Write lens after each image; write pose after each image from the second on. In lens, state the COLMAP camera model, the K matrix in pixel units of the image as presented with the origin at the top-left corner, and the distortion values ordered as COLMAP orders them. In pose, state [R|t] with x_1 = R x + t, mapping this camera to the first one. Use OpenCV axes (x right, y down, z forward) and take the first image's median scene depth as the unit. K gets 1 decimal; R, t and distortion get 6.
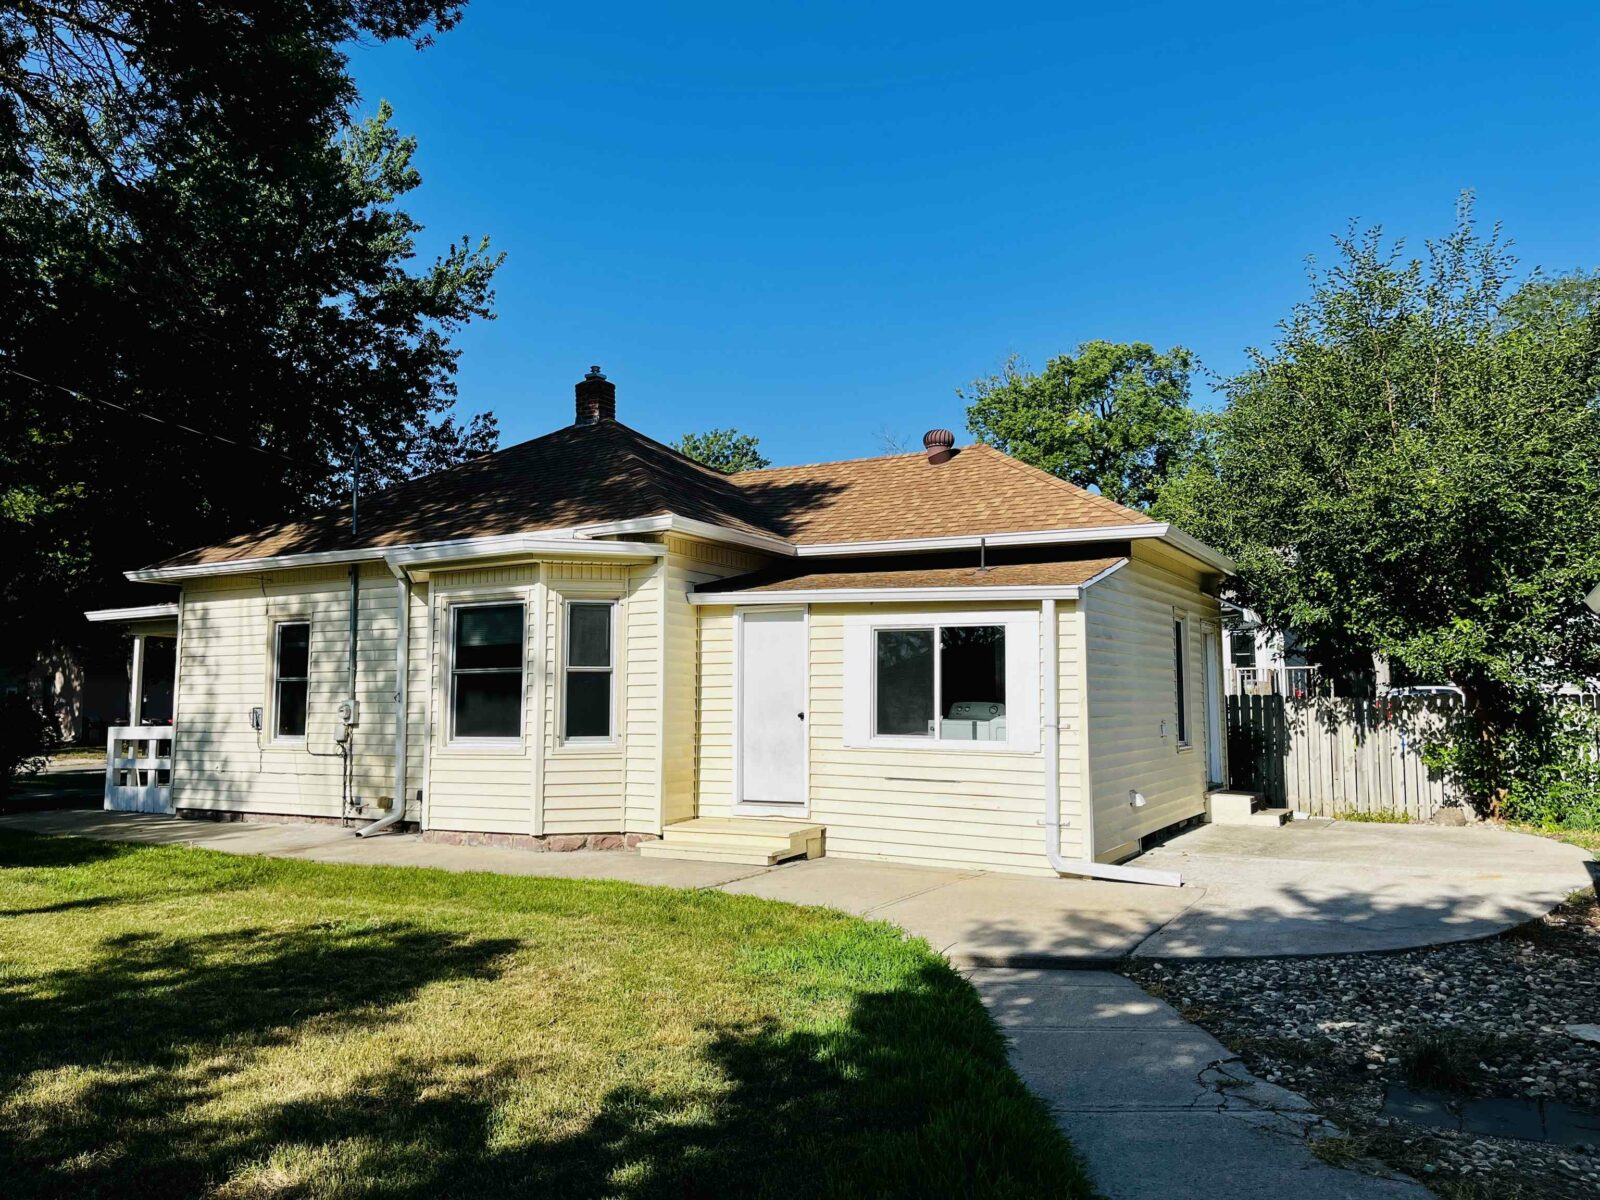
lens RADIAL K [[1216.5, 0, 802.8], [0, 1216.5, 604.0], [0, 0, 1]] dist [0.056442, -0.056438]
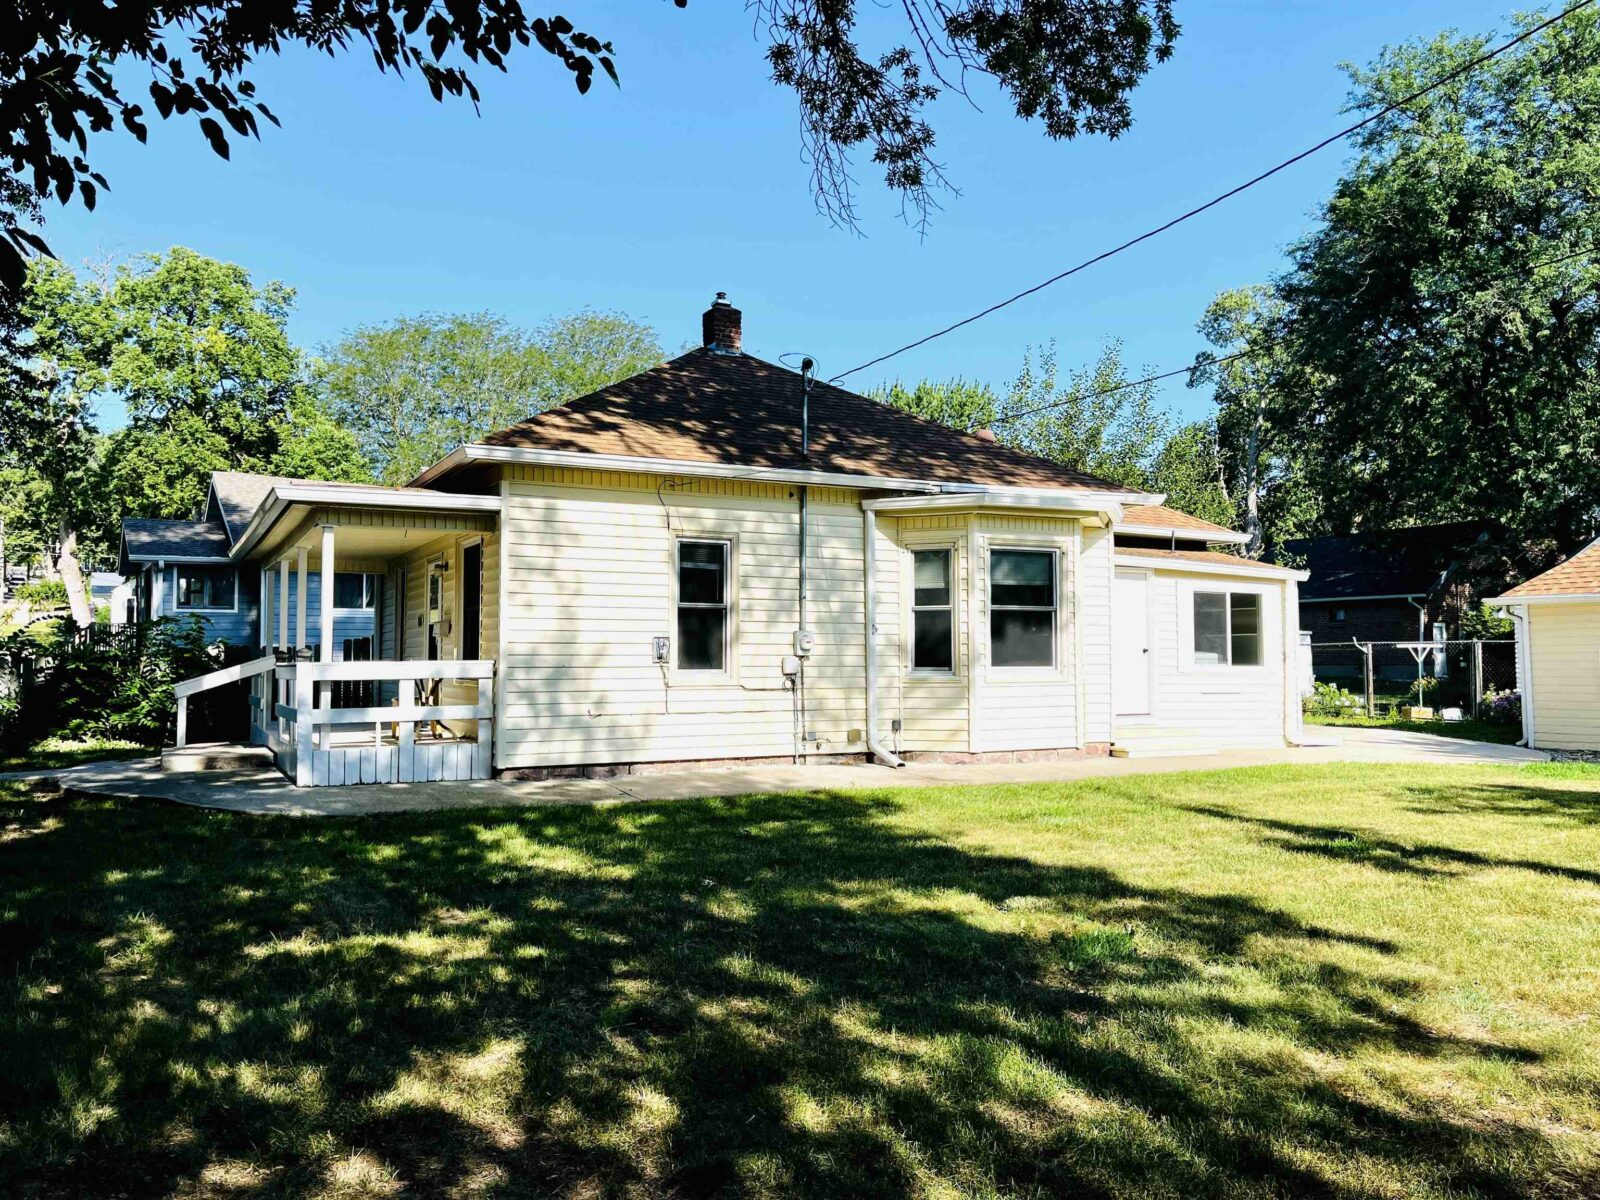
lens RADIAL K [[1216.5, 0, 802.8], [0, 1216.5, 604.0], [0, 0, 1]] dist [0.056442, -0.056438]
pose [[0.545454, 0.042232, 0.837076, -1.098932], [-0.070689, 0.997489, -0.004263, 0.059418], [-0.835155, -0.056846, 0.547070, 0.469557]]
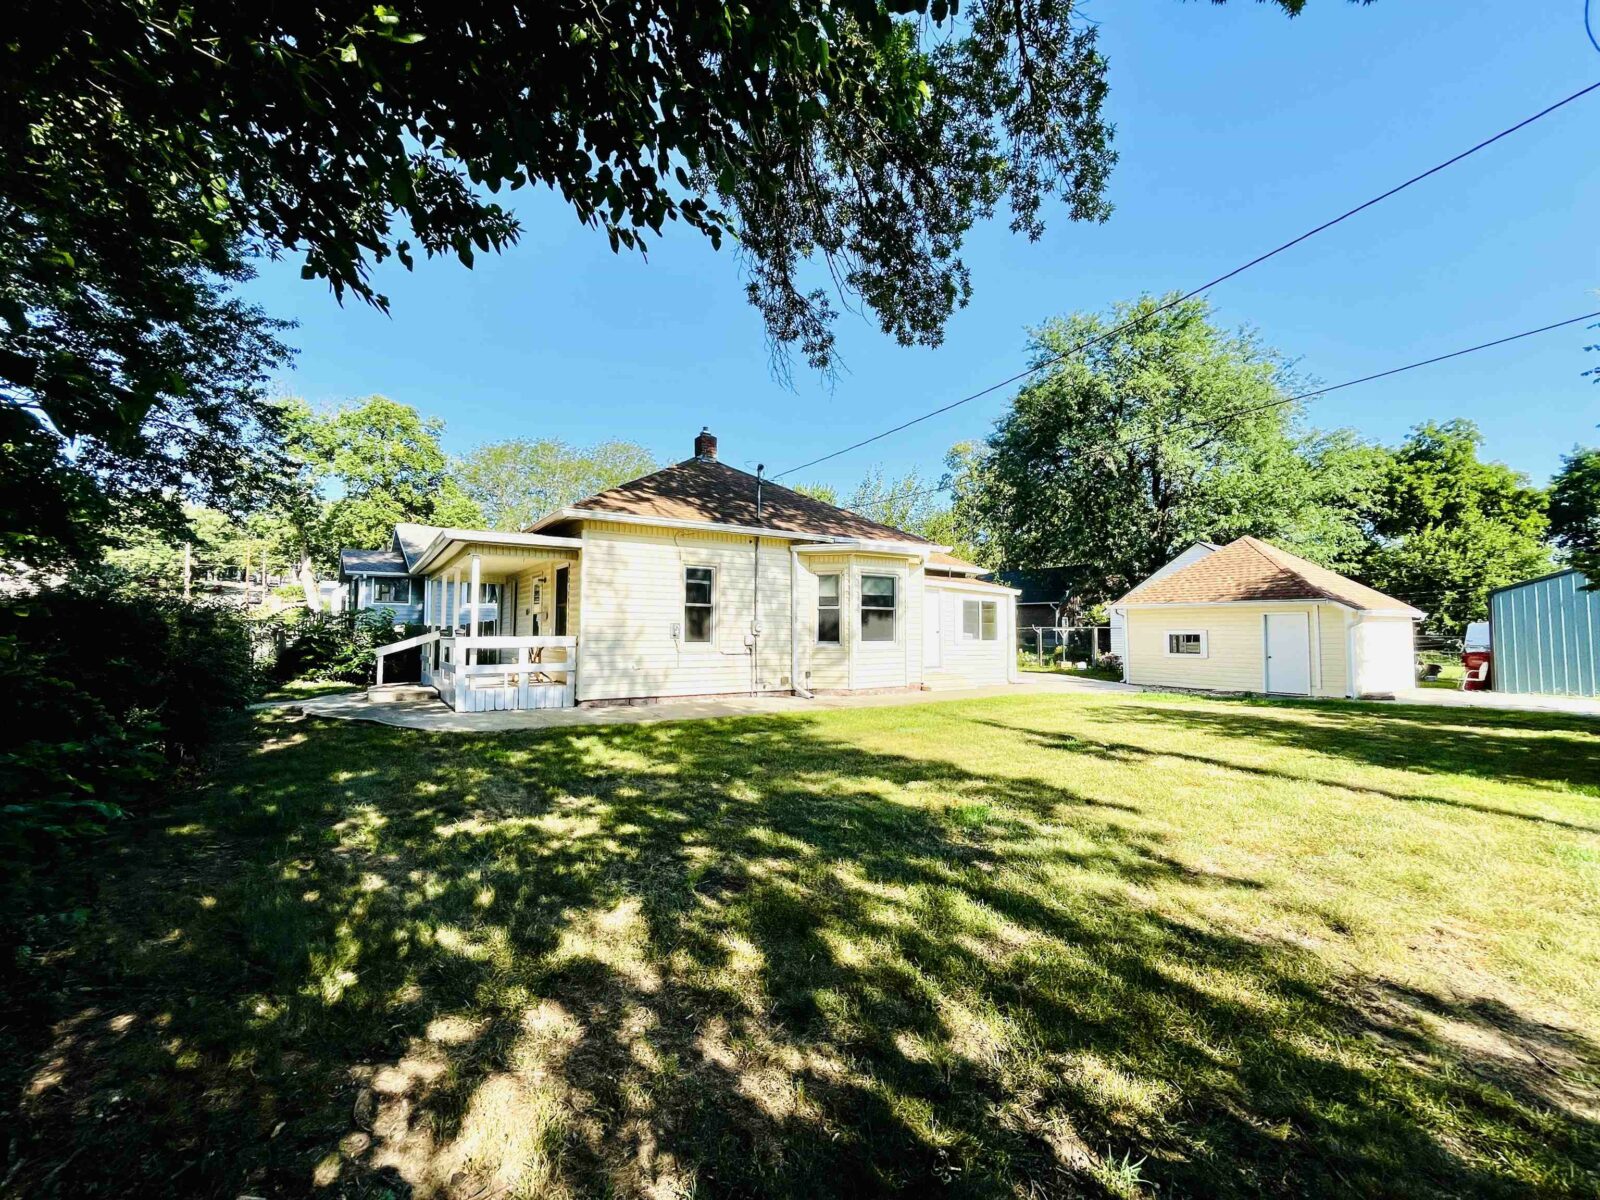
lens RADIAL K [[655.1, 0, 794.2], [0, 655.1, 600.0], [0, 0, 1]] dist [0.001910, 0.000096]
pose [[0.455020, 0.052804, 0.888914, -1.073135], [-0.081366, 0.996530, -0.017547, 0.060454], [-0.886756, -0.064344, 0.457738, 0.532825]]
